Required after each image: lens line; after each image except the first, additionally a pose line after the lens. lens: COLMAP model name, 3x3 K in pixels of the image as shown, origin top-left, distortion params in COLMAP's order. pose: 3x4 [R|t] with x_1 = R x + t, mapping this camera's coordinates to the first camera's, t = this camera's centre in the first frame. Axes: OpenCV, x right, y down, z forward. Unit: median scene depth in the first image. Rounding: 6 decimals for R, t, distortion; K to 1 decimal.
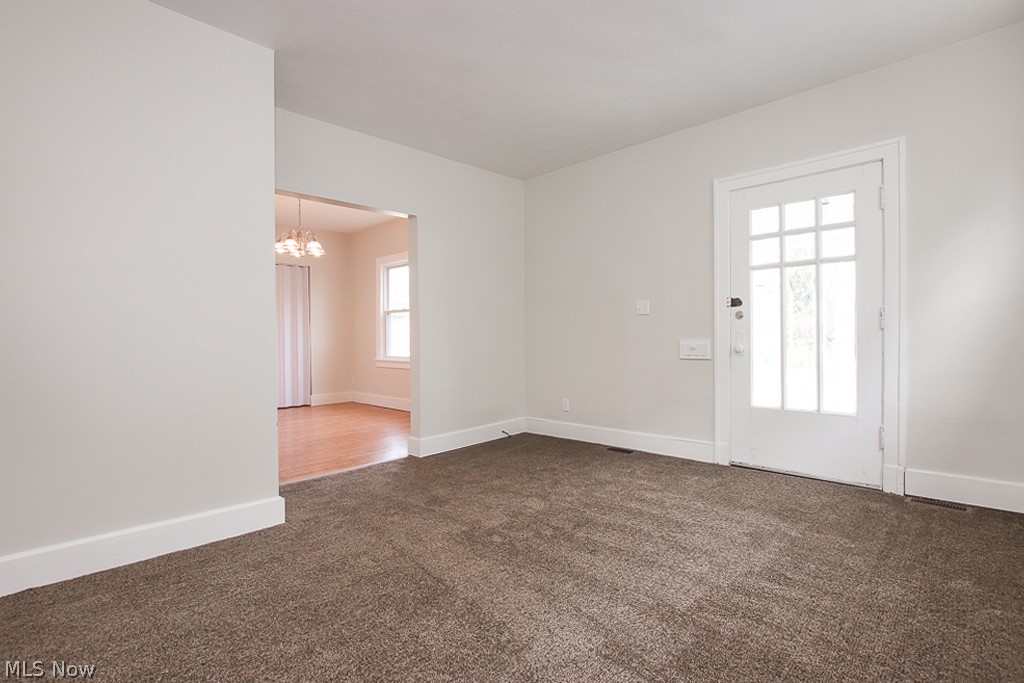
lens RADIAL K [[493.2, 0, 519.2], [0, 493.2, 338.4], [0, 0, 1]] dist [-0.011930, 0.000722]
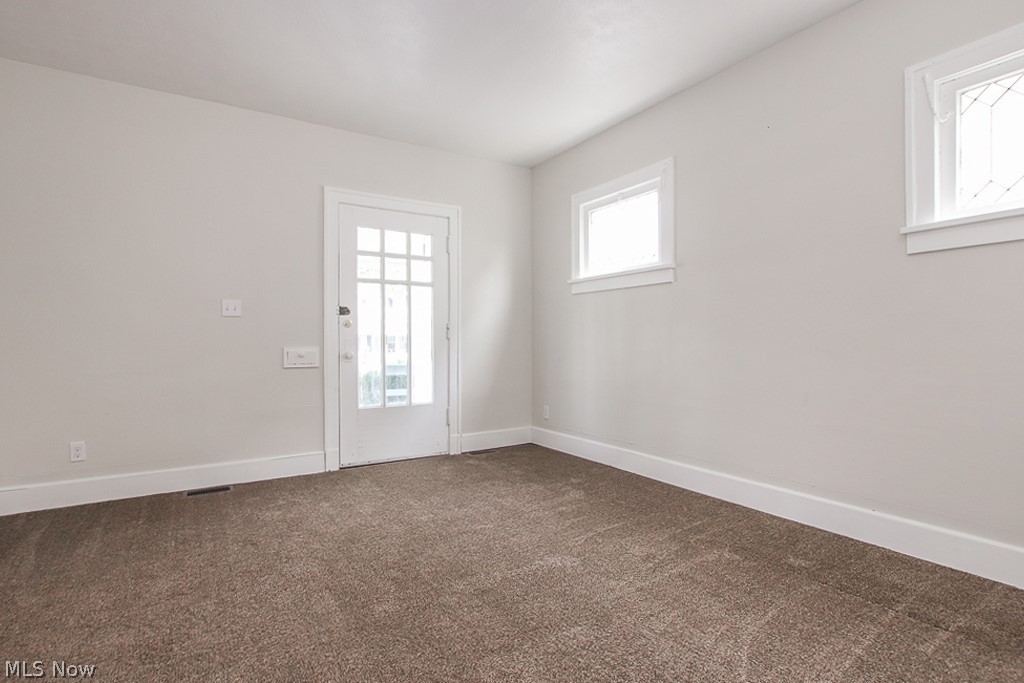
lens RADIAL K [[493.2, 0, 510.2], [0, 493.2, 343.8], [0, 0, 1]] dist [-0.011930, 0.000722]
pose [[0.244399, 0.006684, 0.969652, -0.504272], [0.003385, 0.999964, -0.007746, 0.006312], [-0.969669, 0.005176, 0.244367, 0.423432]]
